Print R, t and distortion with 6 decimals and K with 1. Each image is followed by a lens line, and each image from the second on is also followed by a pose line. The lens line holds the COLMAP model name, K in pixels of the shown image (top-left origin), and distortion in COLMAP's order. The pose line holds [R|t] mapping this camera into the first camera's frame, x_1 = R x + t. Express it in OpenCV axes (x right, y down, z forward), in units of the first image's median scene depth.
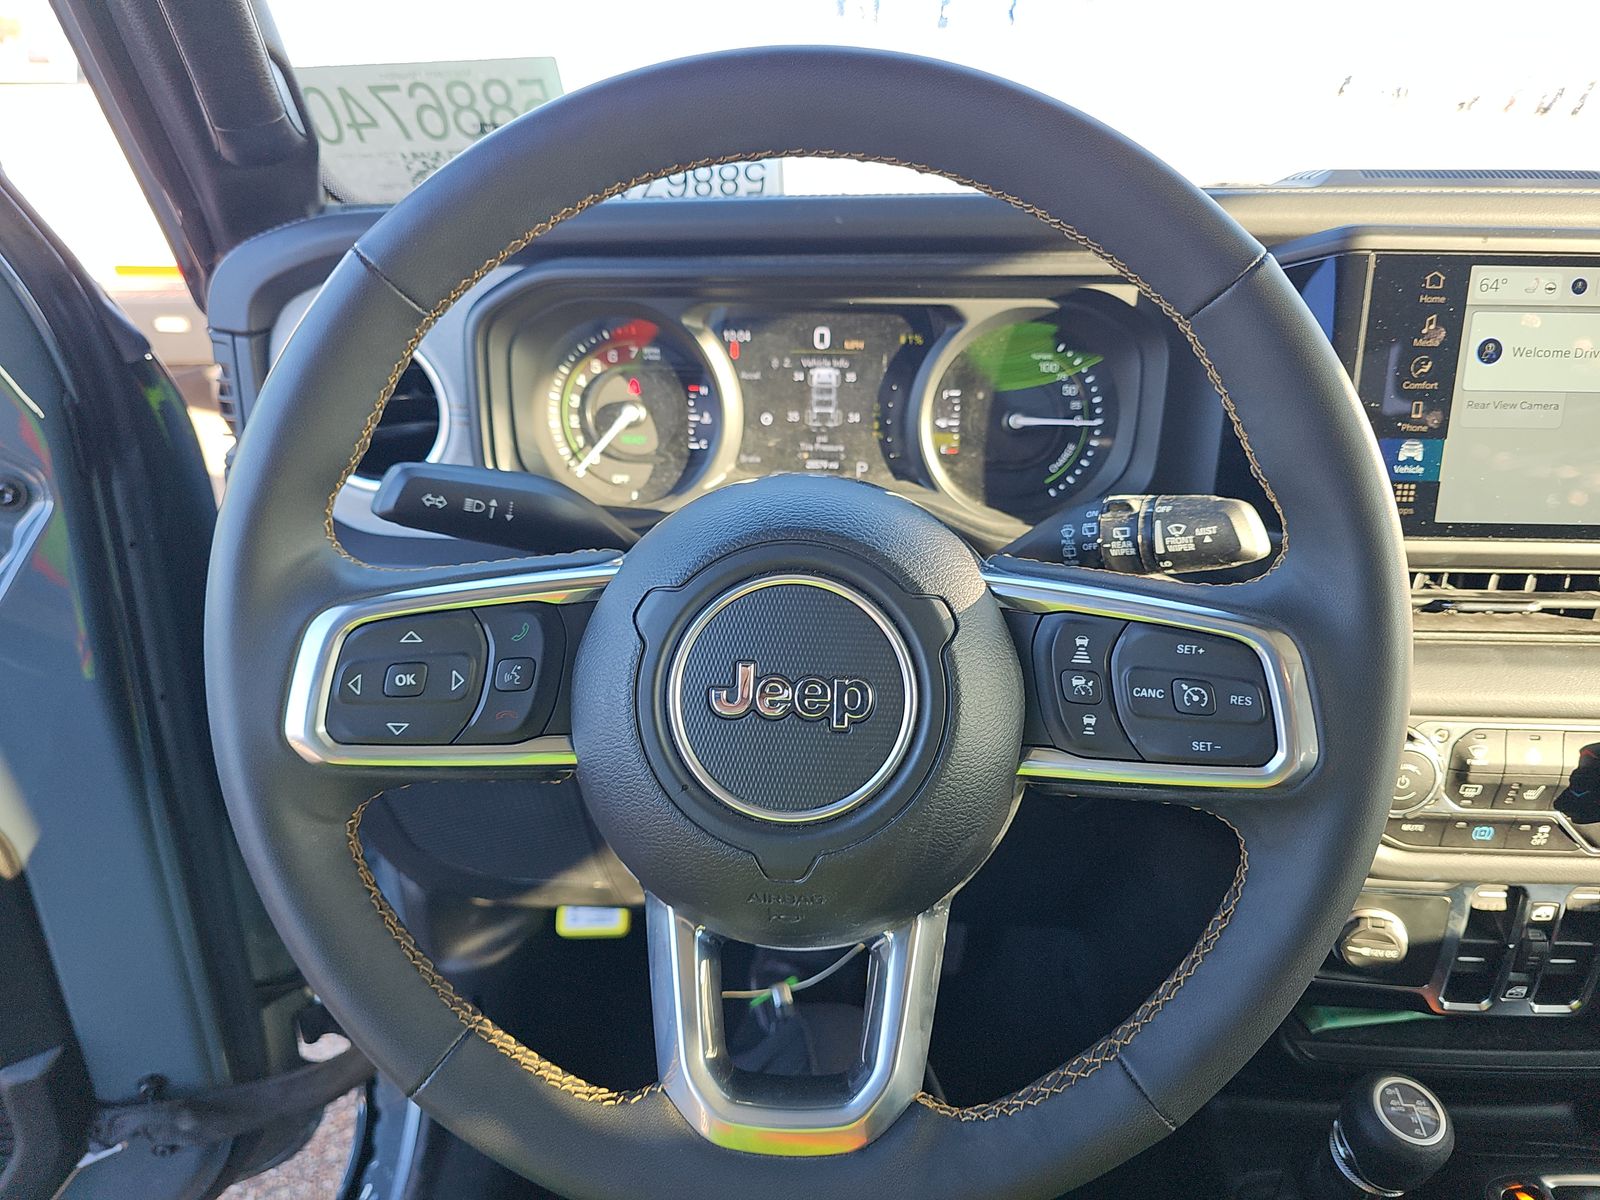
lens RADIAL K [[1079.1, 0, 800.0], [0, 1079.1, 600.0], [0, 0, 1]] dist [0.040551, -0.070967]
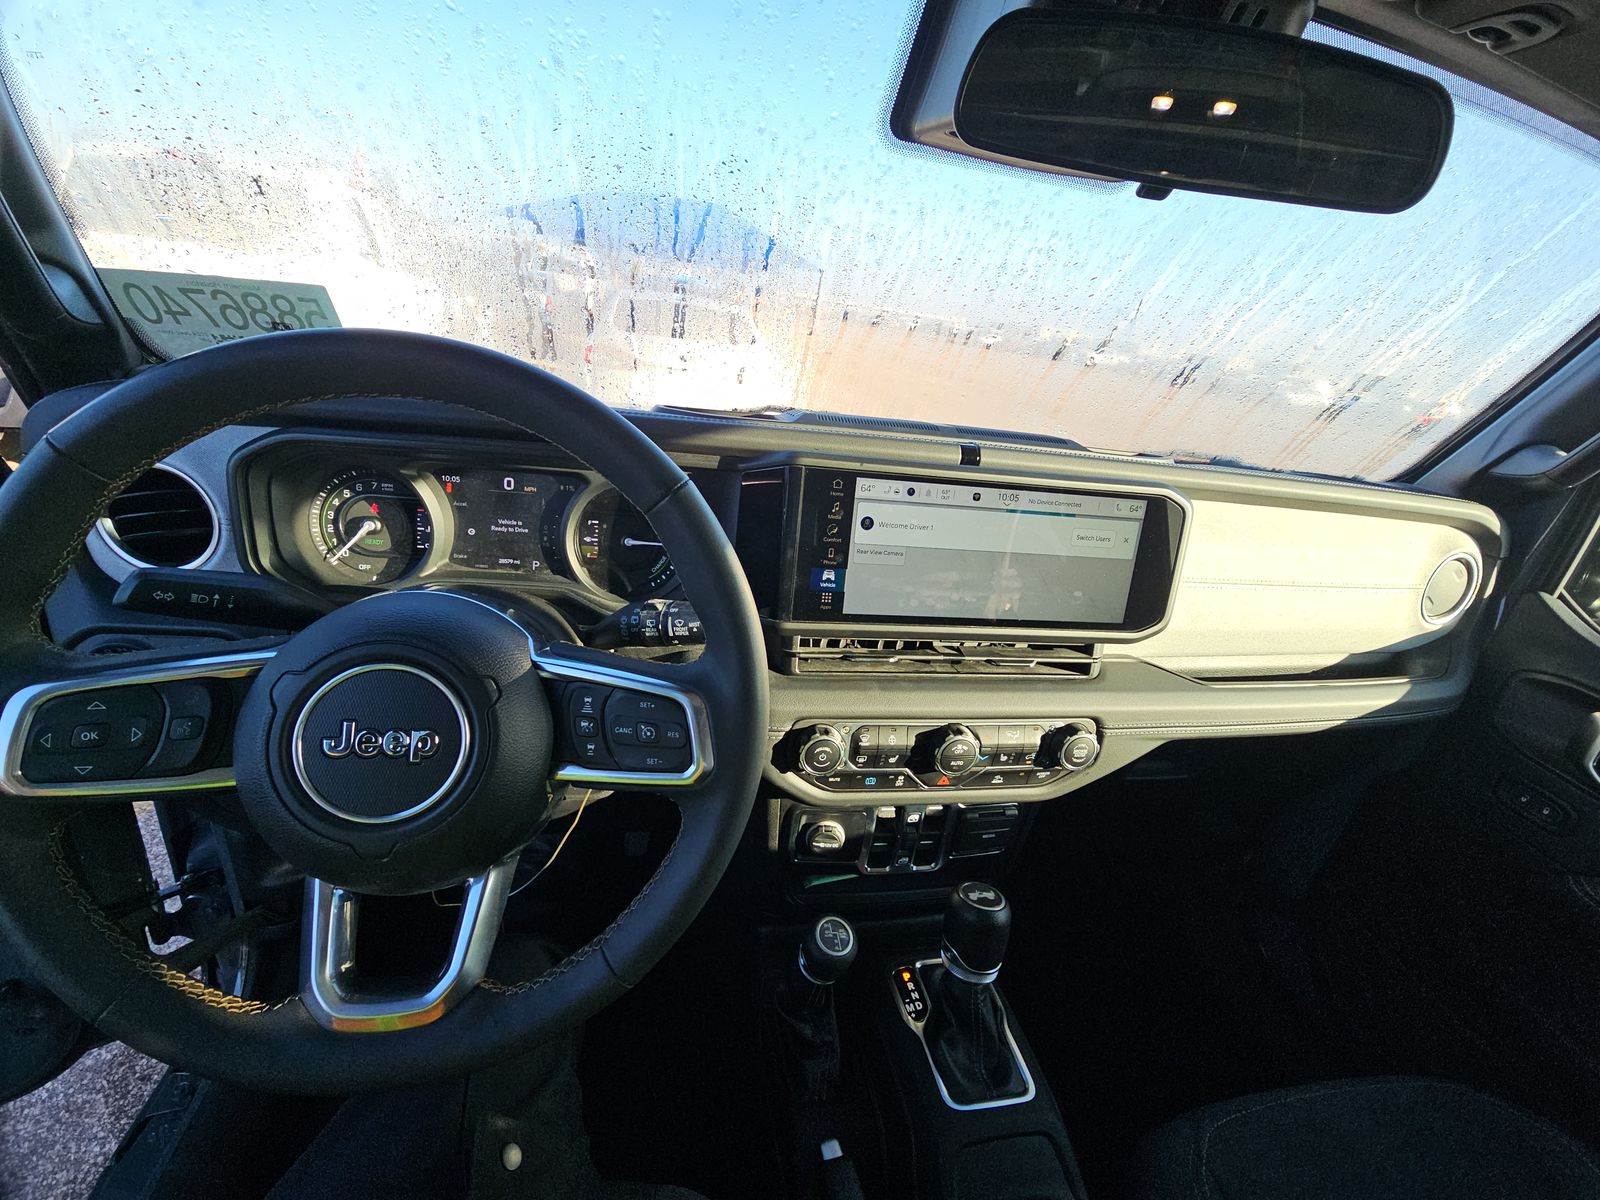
lens RADIAL K [[653.7, 0, 793.2], [0, 653.7, 597.9], [0, 0, 1]] dist [0.003392, -0.003683]
pose [[0.968309, 0.020311, 0.248927, 0.200776], [-0.017693, 0.999762, -0.012752, -0.072198], [-0.249127, 0.007943, 0.968438, -0.042366]]
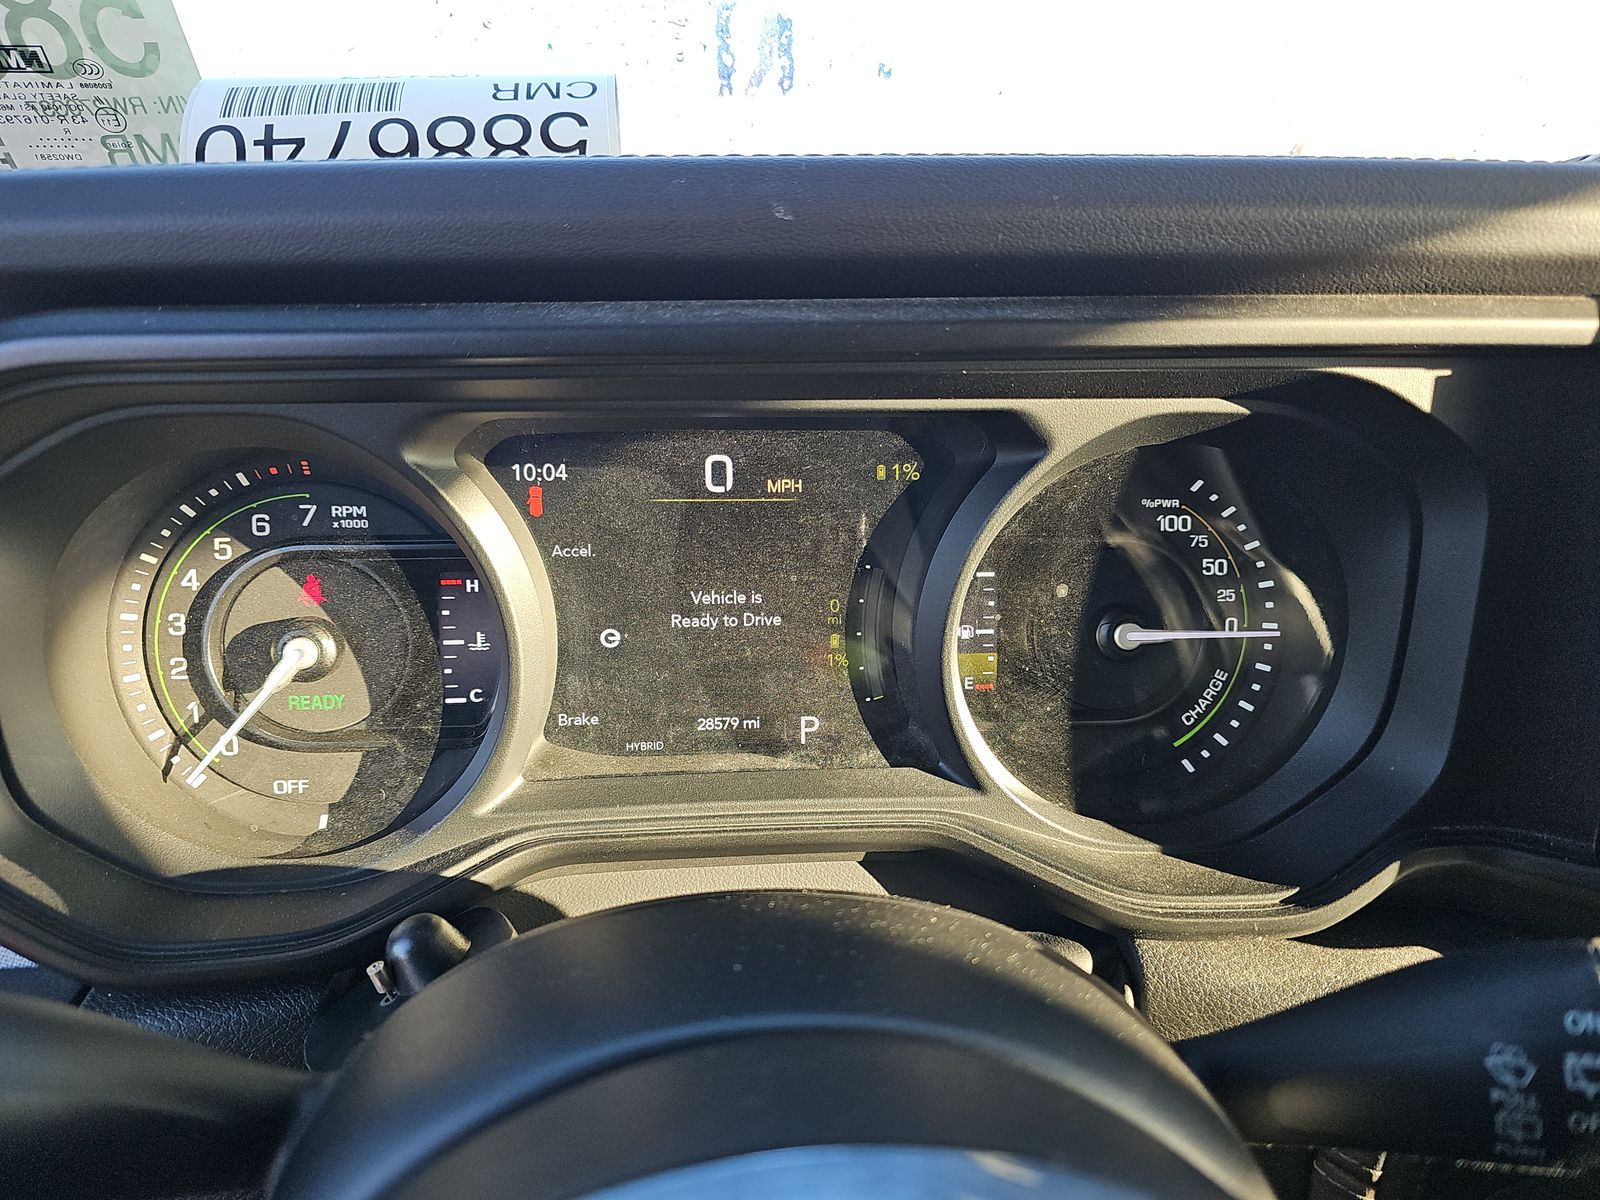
lens RADIAL K [[1103.5, 0, 800.0], [0, 1103.5, 600.0], [0, 0, 1]] dist [-0.005725, -0.003436]
pose [[0.987878, -0.040600, 0.149829, -0.021187], [0.049636, 0.997136, -0.057067, -0.163503], [-0.147083, 0.063812, 0.987064, 0.536541]]
